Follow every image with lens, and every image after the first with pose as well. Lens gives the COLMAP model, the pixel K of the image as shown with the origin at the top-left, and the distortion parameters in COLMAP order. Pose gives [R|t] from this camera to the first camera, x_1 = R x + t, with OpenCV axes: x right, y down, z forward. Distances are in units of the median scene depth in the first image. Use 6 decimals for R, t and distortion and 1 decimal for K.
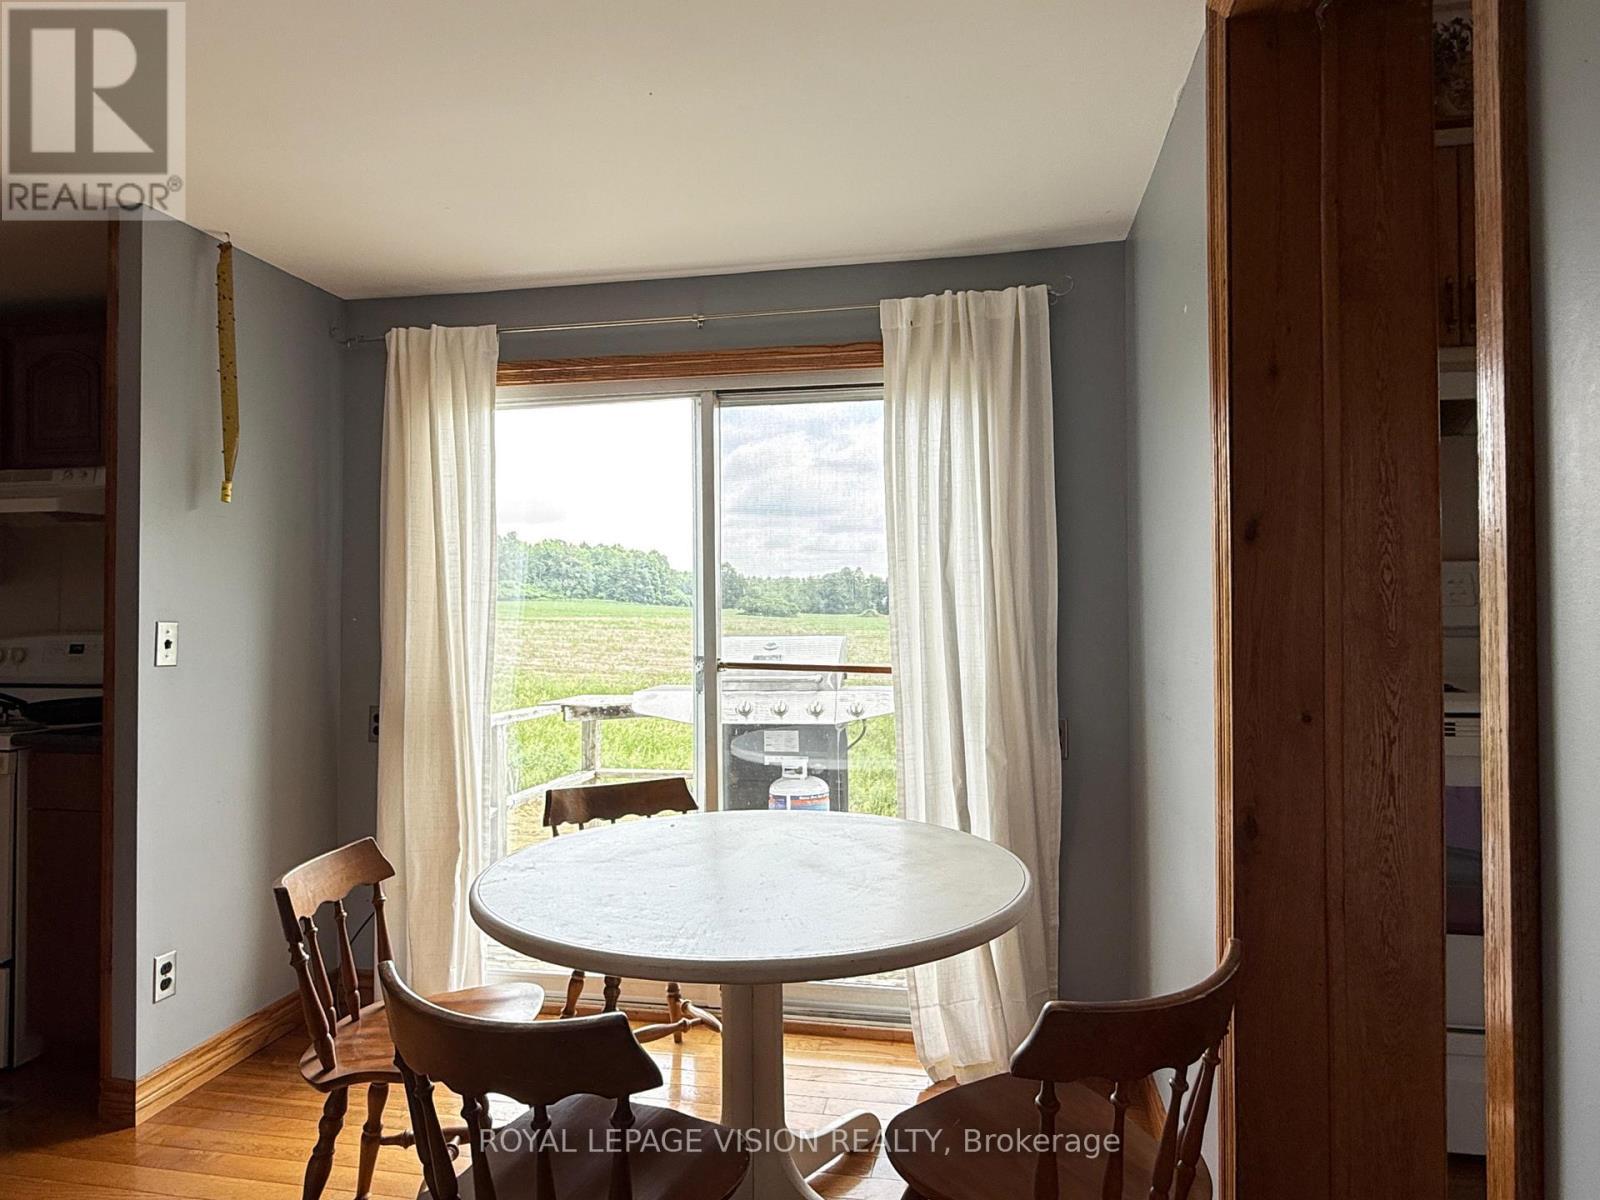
lens RADIAL K [[997.9, 0, 800.0], [0, 997.9, 600.0], [0, 0, 1]] dist [-0.000373, -0.000024]
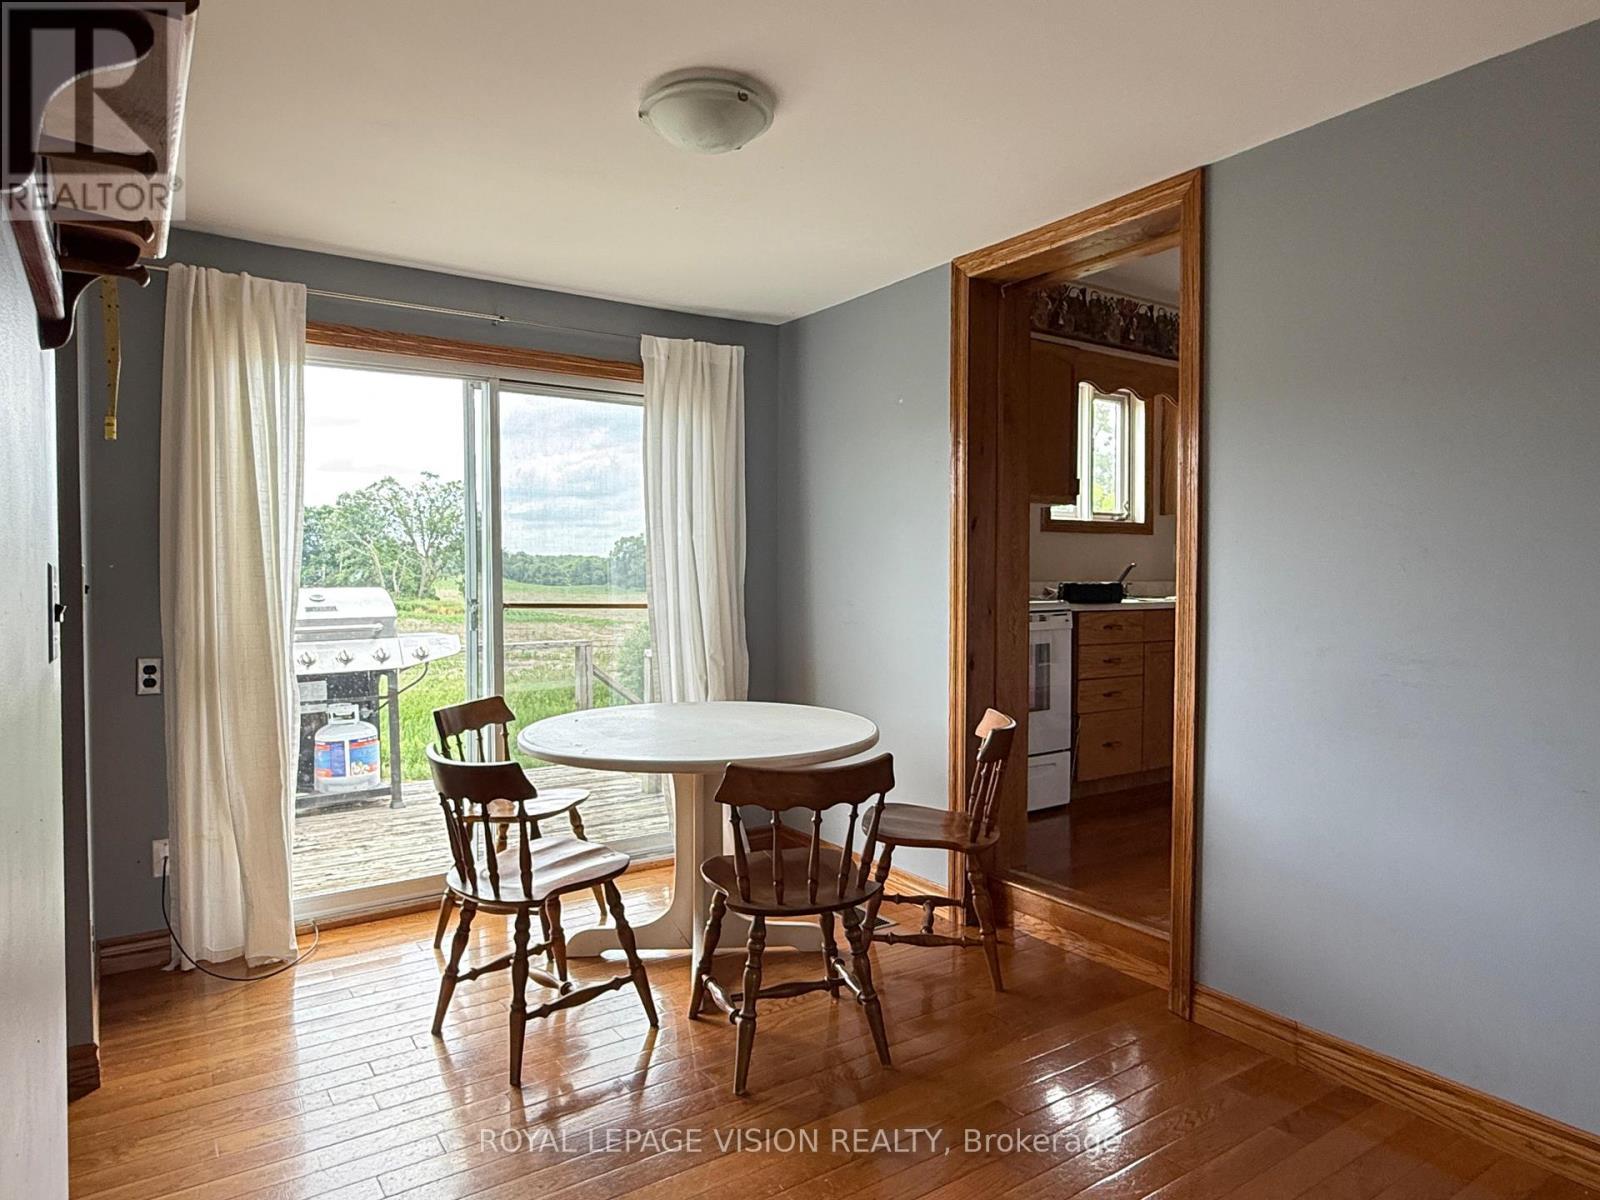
lens RADIAL K [[997.9, 0, 800.0], [0, 997.9, 600.0], [0, 0, 1]] dist [-0.000373, -0.000024]
pose [[0.696003, -0.017797, 0.717818, -0.702072], [-0.009888, 0.999360, 0.034365, 0.013248], [-0.717971, -0.031016, 0.695382, -0.109252]]
